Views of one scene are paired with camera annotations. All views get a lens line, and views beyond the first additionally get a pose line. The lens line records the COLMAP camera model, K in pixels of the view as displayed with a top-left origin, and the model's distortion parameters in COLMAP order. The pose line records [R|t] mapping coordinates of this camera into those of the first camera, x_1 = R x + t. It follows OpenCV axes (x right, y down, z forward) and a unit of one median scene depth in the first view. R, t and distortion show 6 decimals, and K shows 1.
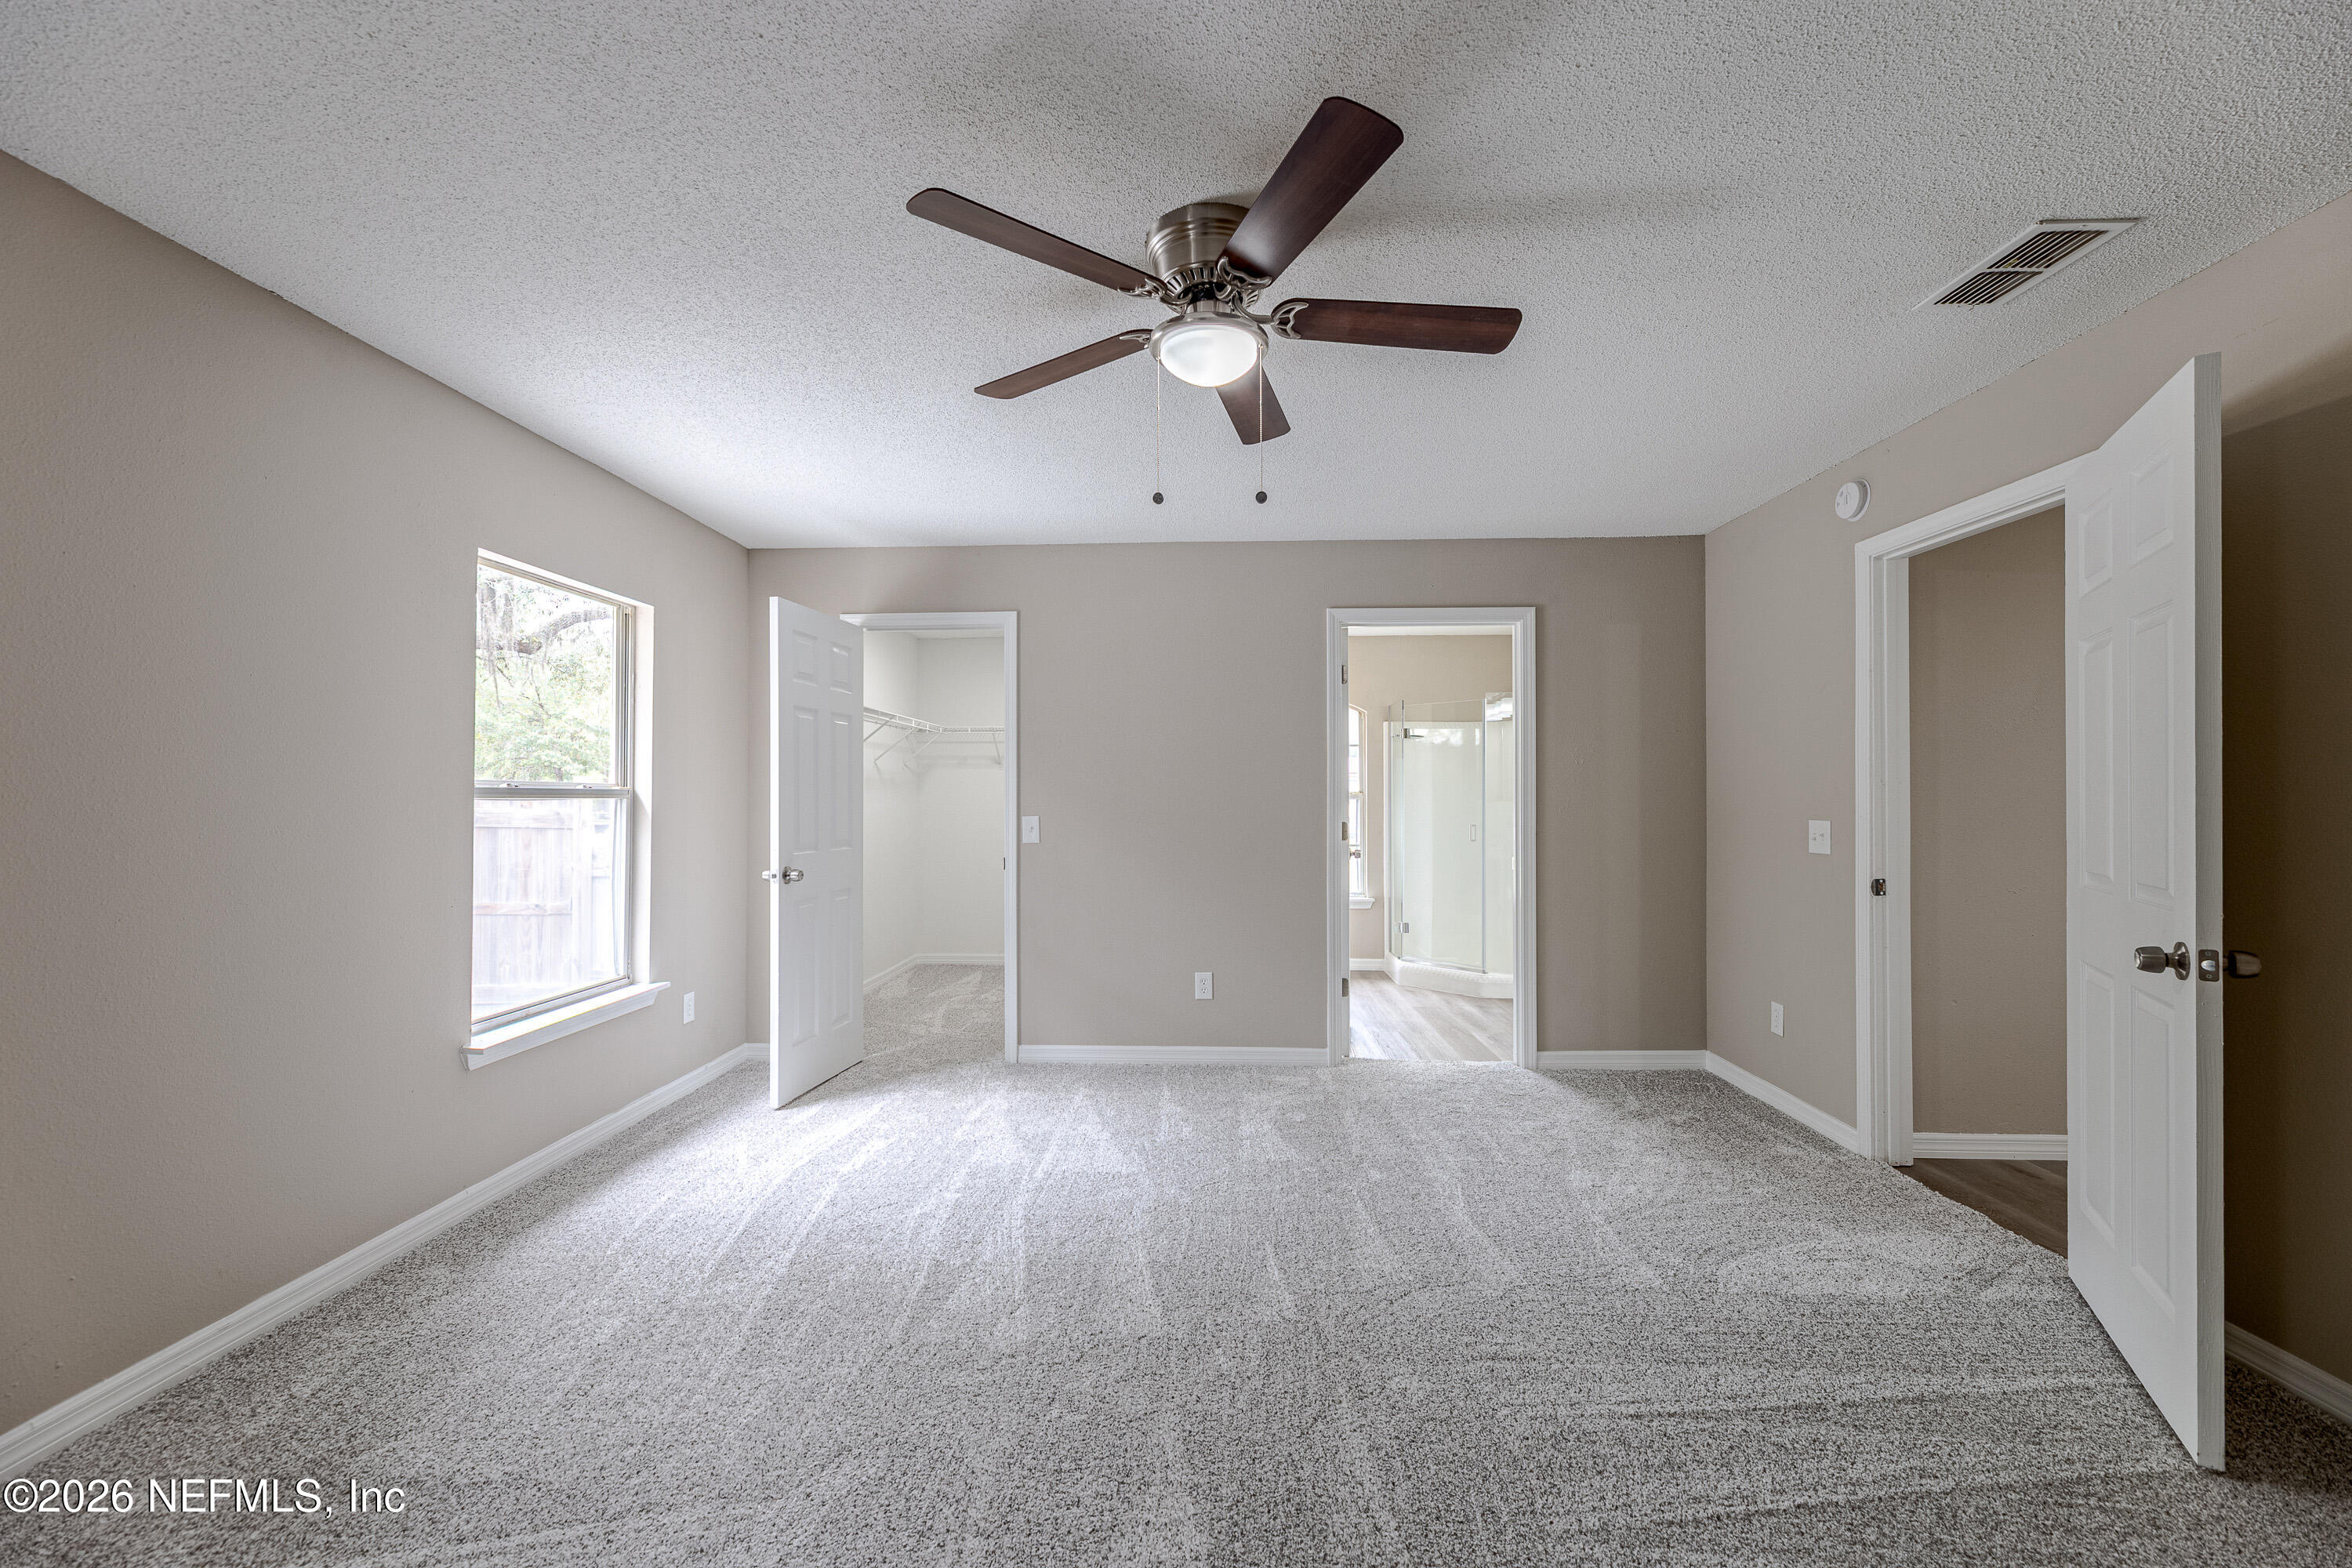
lens RADIAL K [[951.3, 0, 1175.3], [0, 951.3, 781.4], [0, 0, 1]] dist [-0.005136, 0.000719]
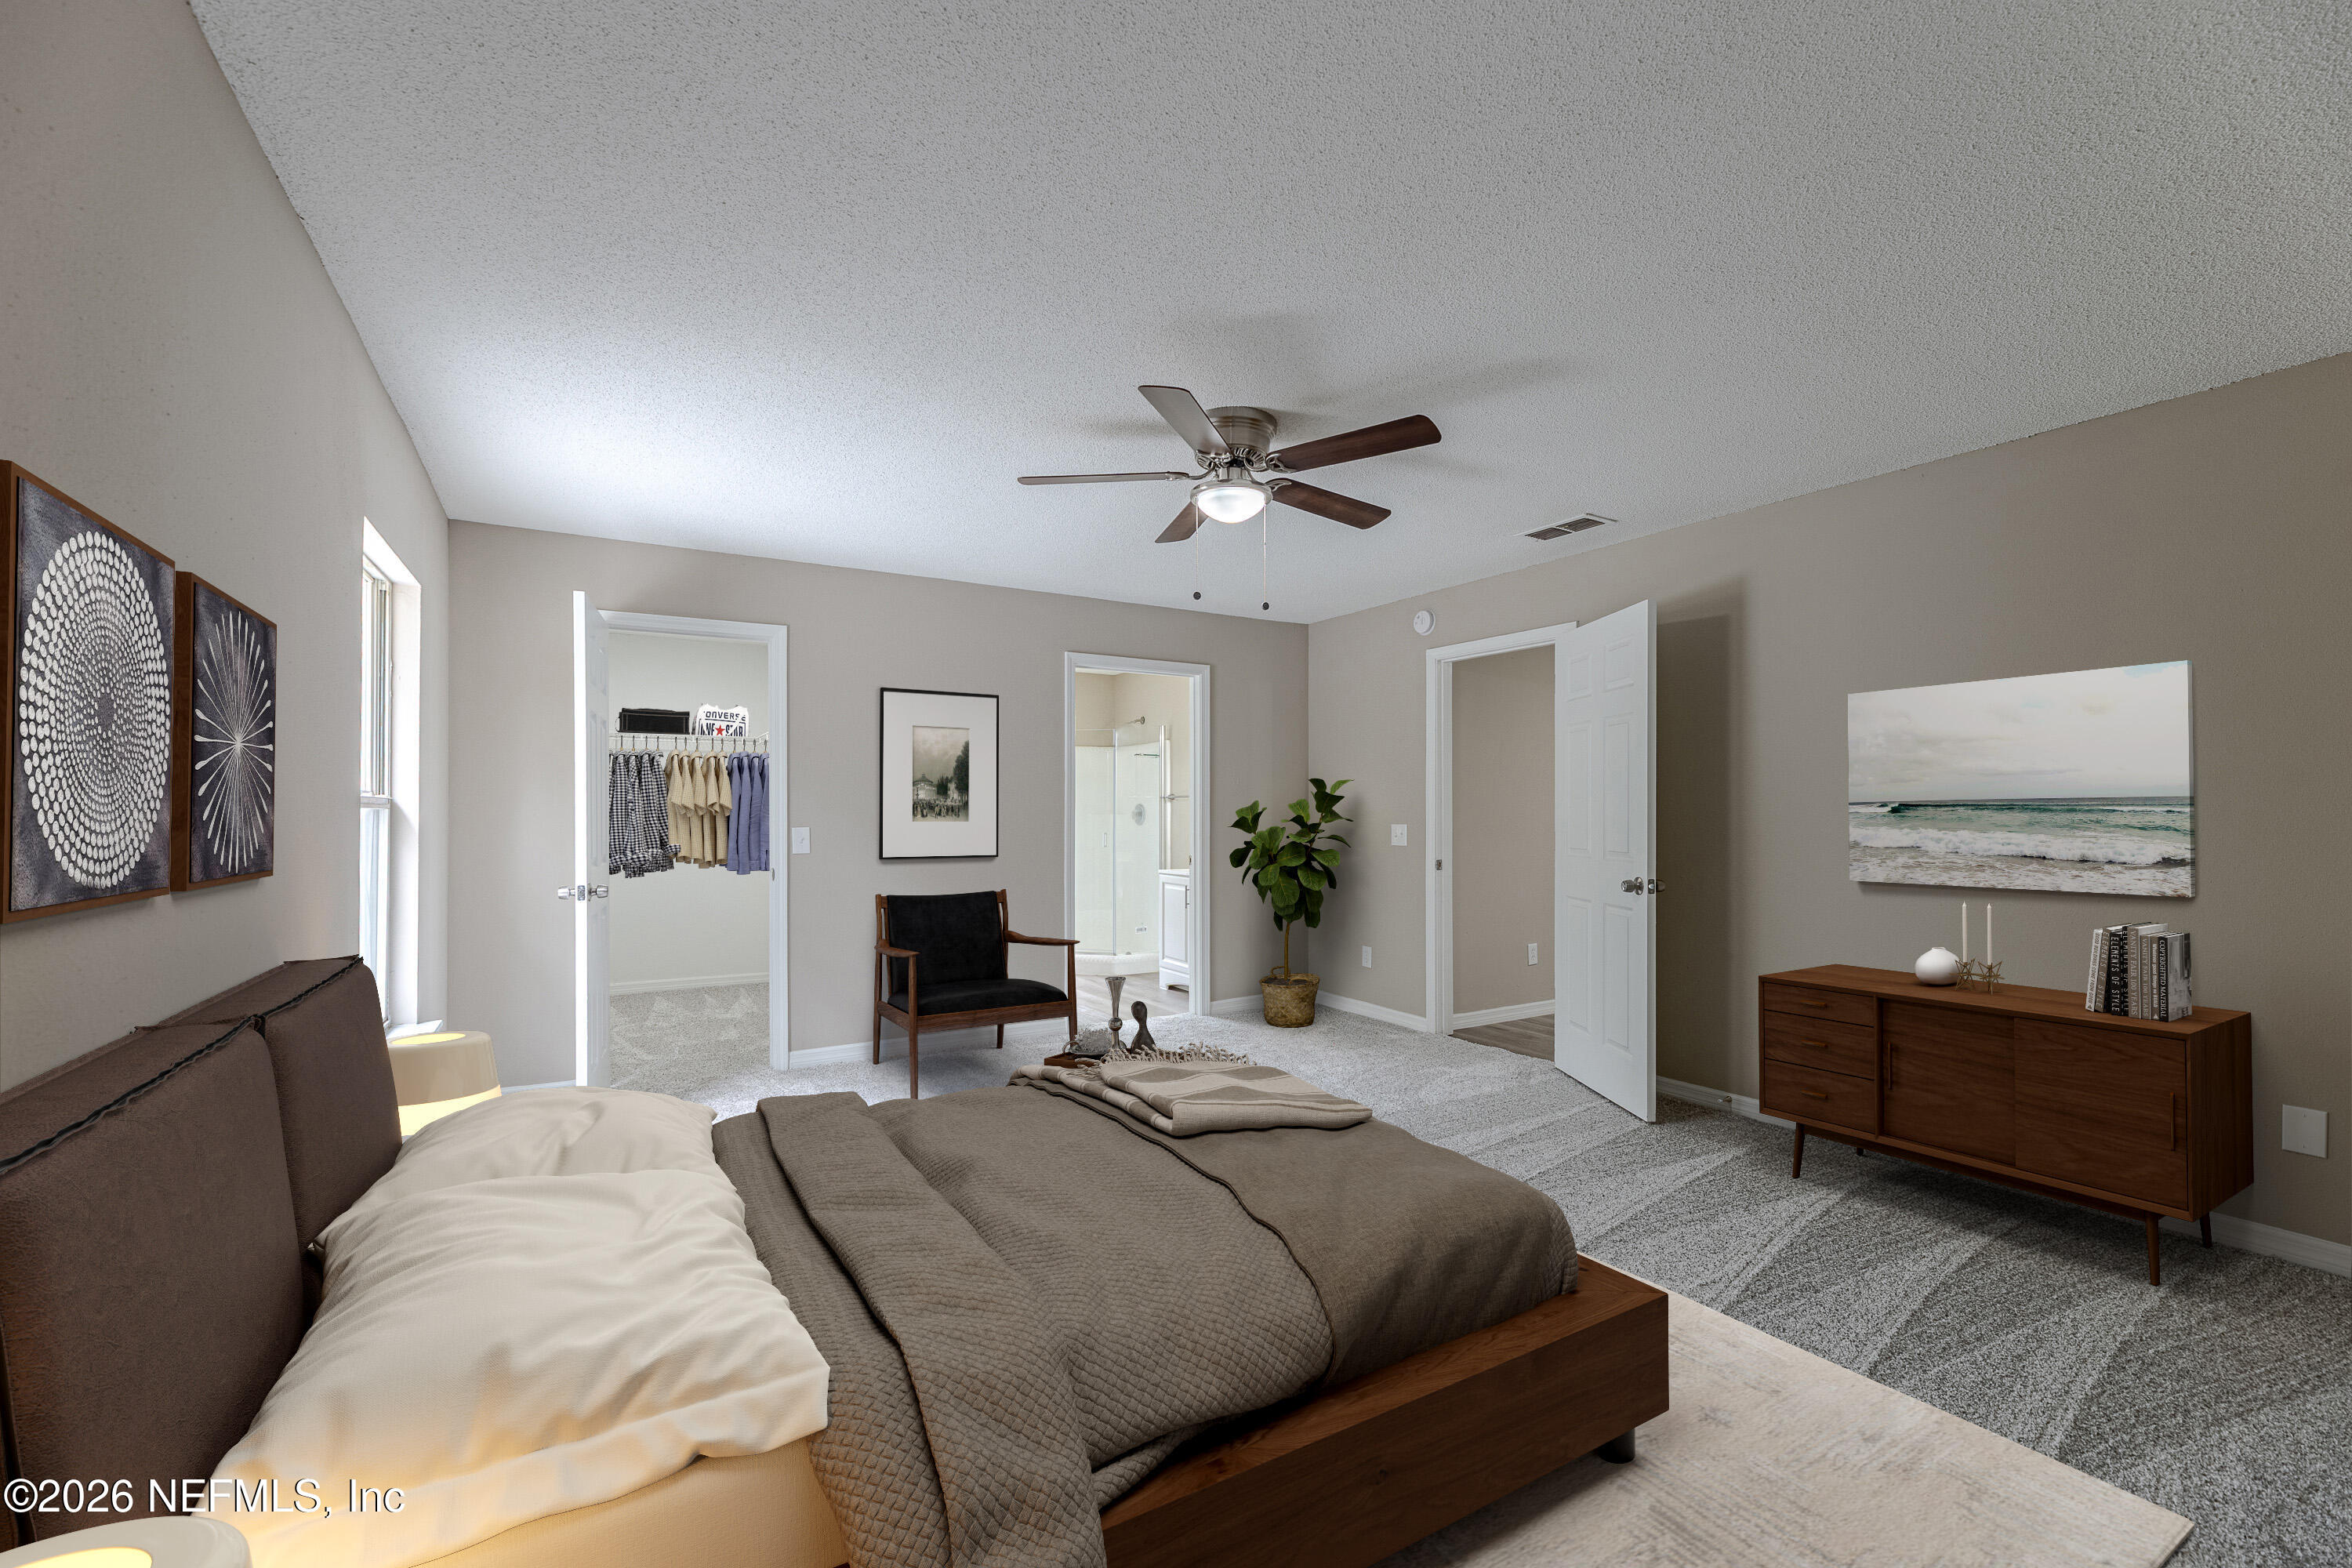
lens RADIAL K [[951.3, 0, 1176.3], [0, 951.3, 798.0], [0, 0, 1]] dist [-0.005136, 0.000719]
pose [[0.837051, 0.008043, 0.547066, -0.589486], [-0.008892, 0.999960, -0.001096, 0.004091], [-0.547053, -0.003947, 0.837089, -0.123701]]
